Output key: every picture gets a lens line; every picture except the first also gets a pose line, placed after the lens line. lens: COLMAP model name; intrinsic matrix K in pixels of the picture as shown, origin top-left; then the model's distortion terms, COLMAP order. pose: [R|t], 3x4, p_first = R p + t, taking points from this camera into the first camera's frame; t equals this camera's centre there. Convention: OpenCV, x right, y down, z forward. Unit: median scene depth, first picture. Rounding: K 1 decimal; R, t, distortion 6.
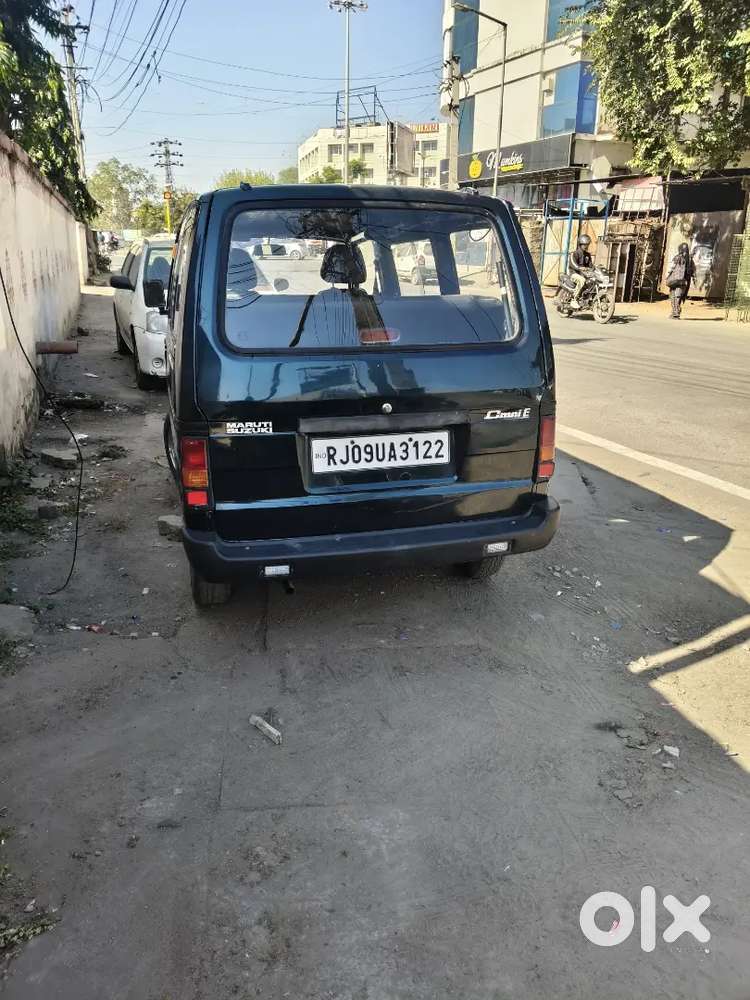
lens RADIAL K [[735.3, 0, 375.0], [0, 735.3, 500.0], [0, 0, 1]] dist [0.037764, -0.076090]
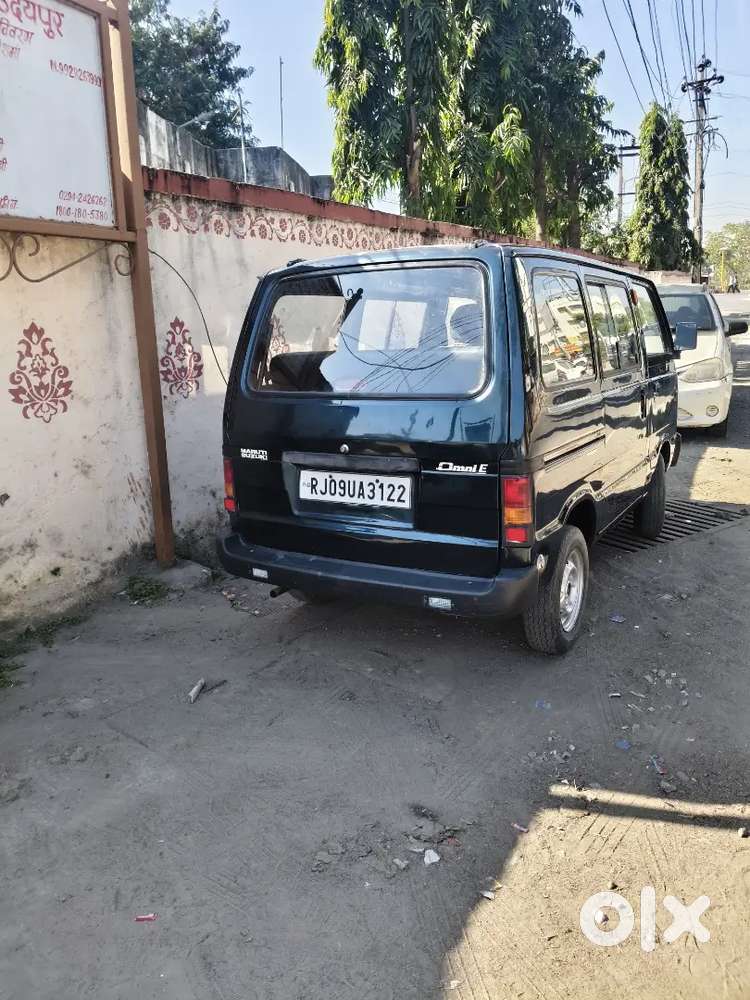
lens RADIAL K [[753.6, 0, 382.5], [0, 753.6, 487.1], [0, 0, 1]] dist [0.055781, -0.105757]
pose [[0.698349, 0.122977, -0.705114, 0.823495], [-0.178983, 0.983836, -0.005678, -0.068482], [0.693018, 0.130168, 0.709072, 0.230233]]
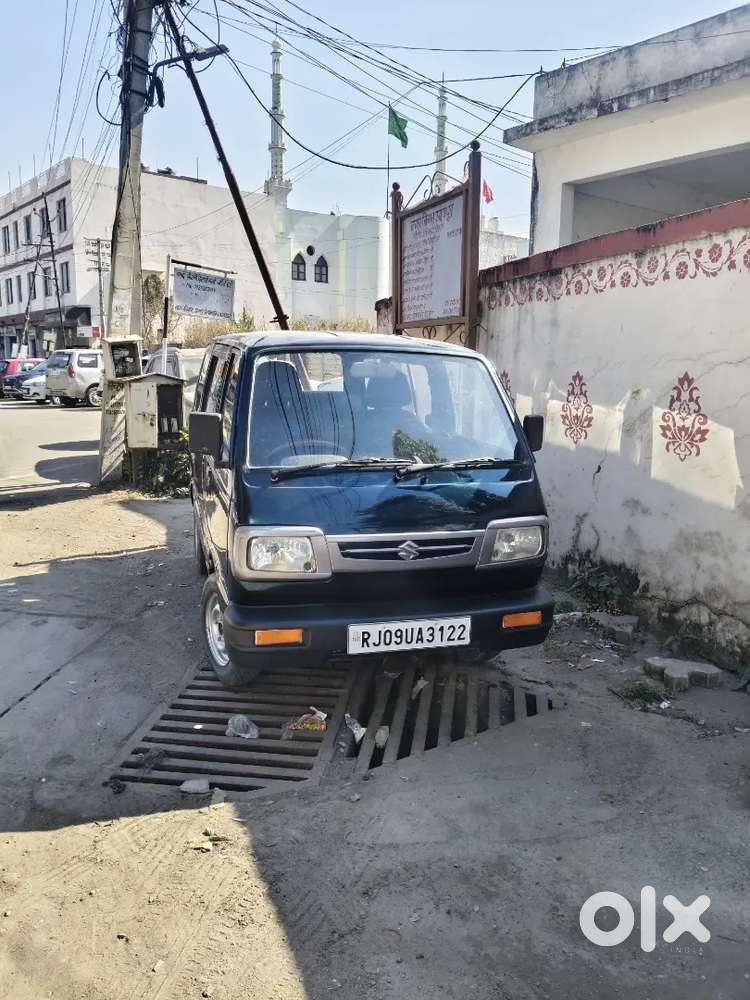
lens RADIAL K [[753.3, 0, 355.6], [0, 753.3, 496.1], [0, 0, 1]] dist [0.058193, -0.108849]
pose [[-0.999869, -0.014885, -0.006358, -0.225725], [-0.016124, 0.881498, 0.471912, -1.038981], [-0.001420, 0.471952, -0.881623, 3.060739]]
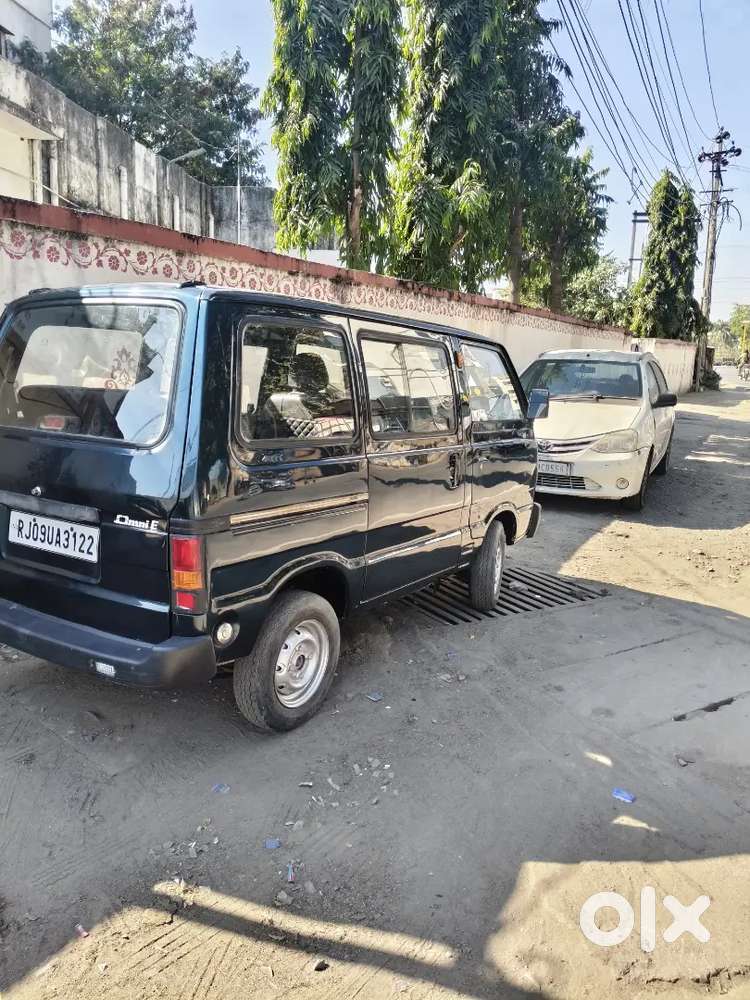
lens RADIAL K [[750.6, 0, 374.2], [0, 750.6, 510.0], [0, 0, 1]] dist [0.063614, -0.121608]
pose [[0.665229, 0.157719, -0.729791, 1.051691], [-0.258688, 0.965580, -0.027125, -0.184089], [0.700393, 0.206833, 0.683132, 0.584066]]
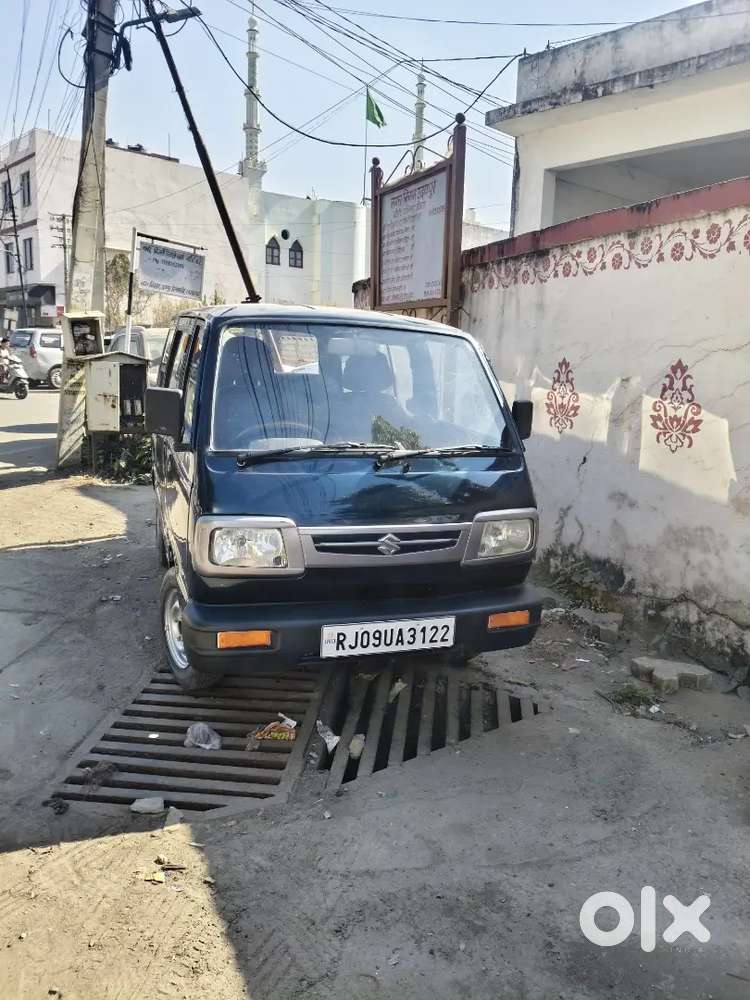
lens RADIAL K [[754.7, 0, 375.0], [0, 754.7, 500.0], [0, 0, 1]] dist [0.046342, -0.091211]
pose [[-0.997218, -0.028007, -0.069071, -0.221307], [-0.058115, 0.872430, 0.485271, -0.988146], [0.046669, 0.487935, -0.871631, 2.972729]]
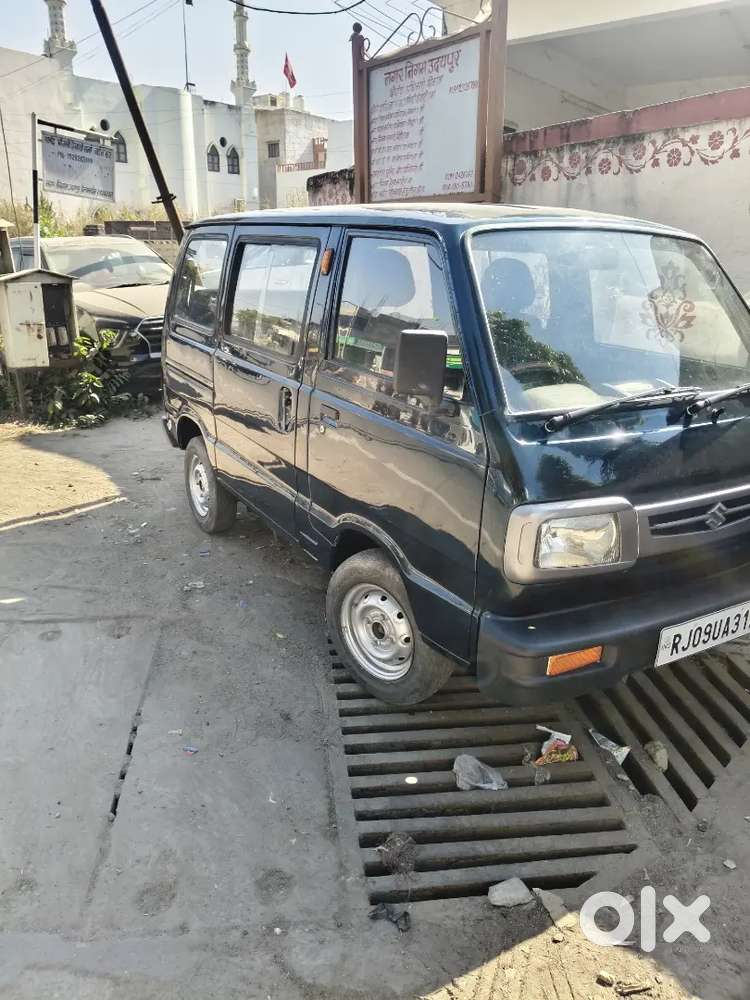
lens RADIAL K [[753.0, 0, 347.0], [0, 753.0, 501.2], [0, 0, 1]] dist [0.011179, -0.060670]
pose [[-0.966424, 0.072123, -0.246623, 0.273999], [-0.087281, 0.810590, 0.579073, -0.885370], [0.241674, 0.581156, -0.777079, 2.629410]]
